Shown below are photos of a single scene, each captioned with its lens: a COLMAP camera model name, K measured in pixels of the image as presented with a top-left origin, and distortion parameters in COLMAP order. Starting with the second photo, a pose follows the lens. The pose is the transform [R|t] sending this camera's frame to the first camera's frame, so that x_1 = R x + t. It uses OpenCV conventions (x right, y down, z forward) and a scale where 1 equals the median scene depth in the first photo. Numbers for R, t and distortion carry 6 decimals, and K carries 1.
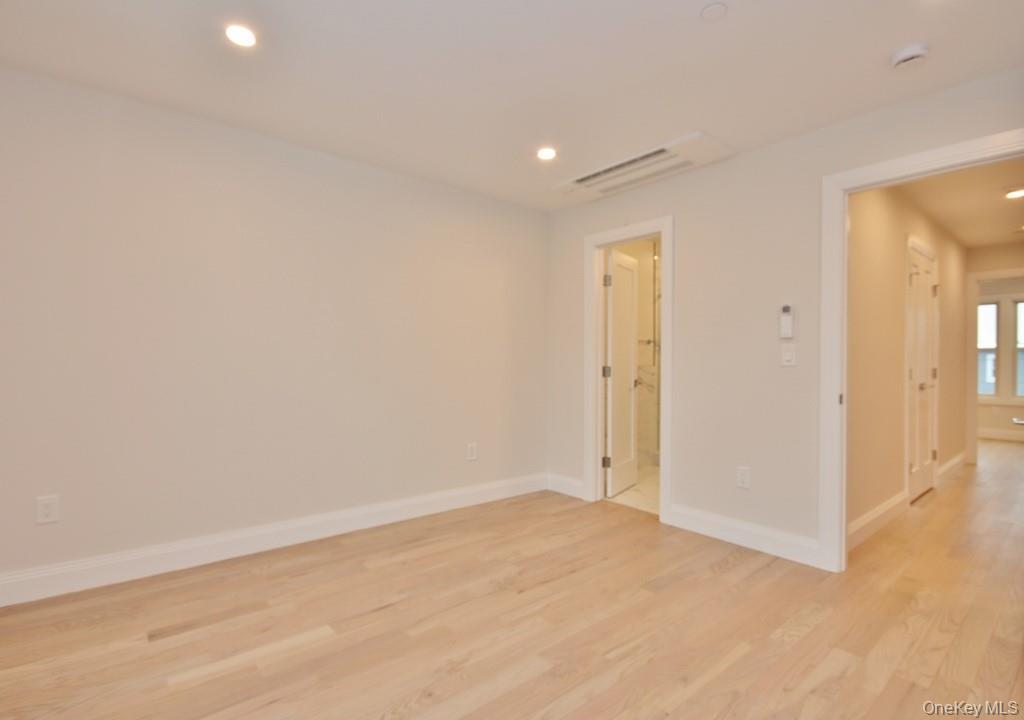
lens RADIAL K [[503.9, 0, 512.0], [0, 503.9, 360.0], [0, 0, 1]] dist [-0.001350, -0.000377]
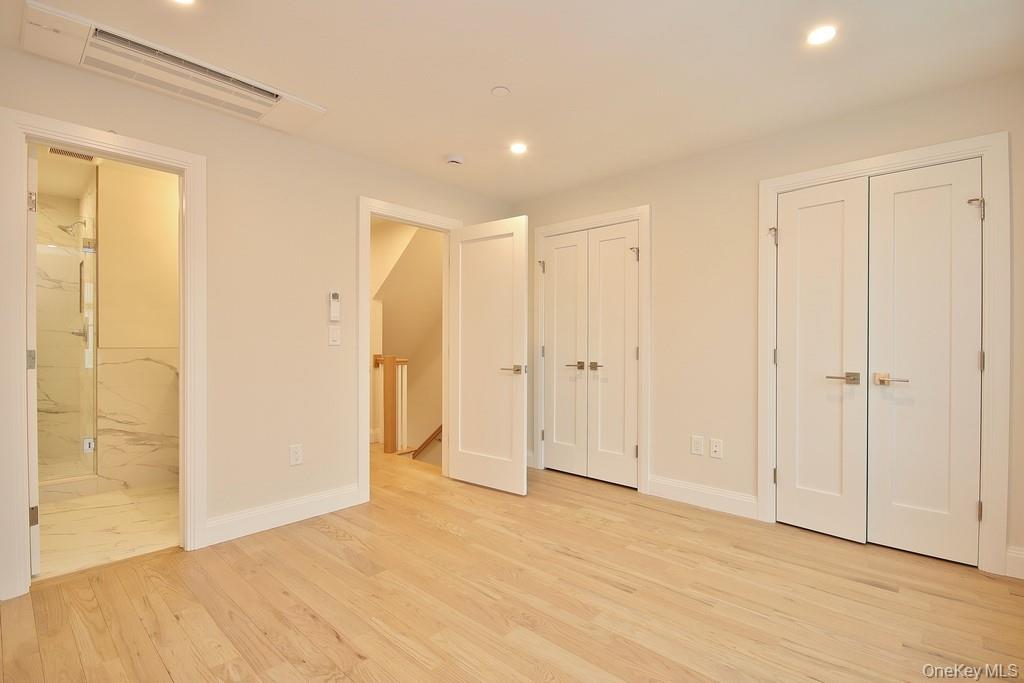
lens RADIAL K [[466.9, 0, 514.6], [0, 466.9, 343.0], [0, 0, 1]] dist [-0.010869, -0.000538]
pose [[-0.145108, -0.004477, 0.989406, -0.575629], [-0.003776, 0.999985, 0.003971, 0.001371], [-0.989409, -0.003160, -0.145123, 0.746873]]
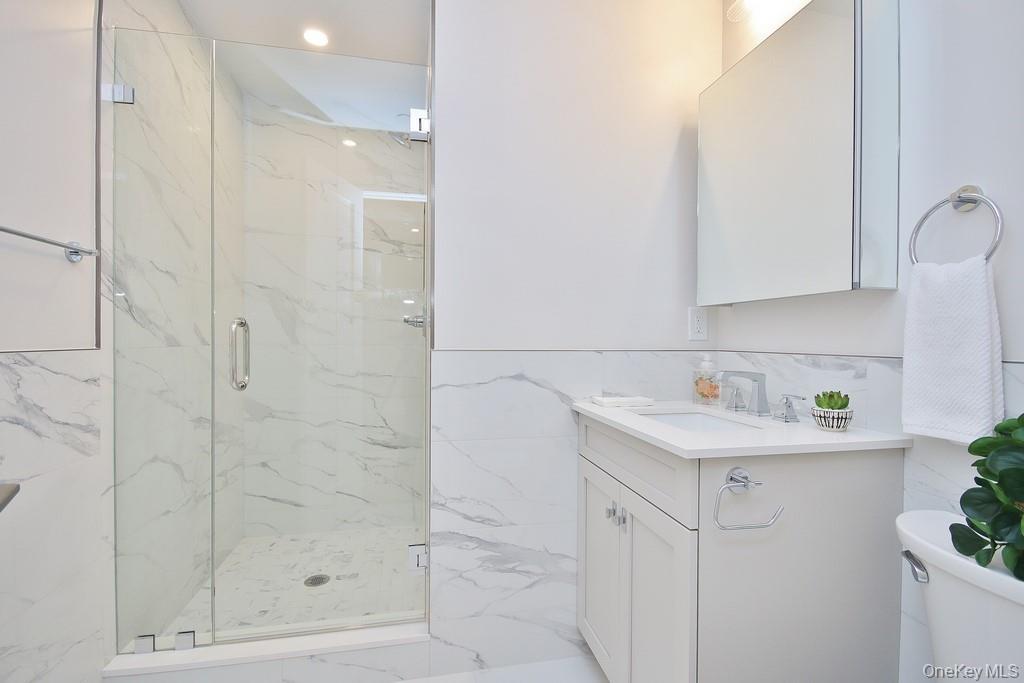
lens RADIAL K [[466.9, 0, 514.6], [0, 466.9, 343.0], [0, 0, 1]] dist [-0.010869, -0.000538]
pose [[0.458132, -0.006647, 0.888859, 0.312244], [-0.008586, 0.999892, 0.011903, 0.007050], [-0.888843, -0.013085, 0.458026, 1.298611]]
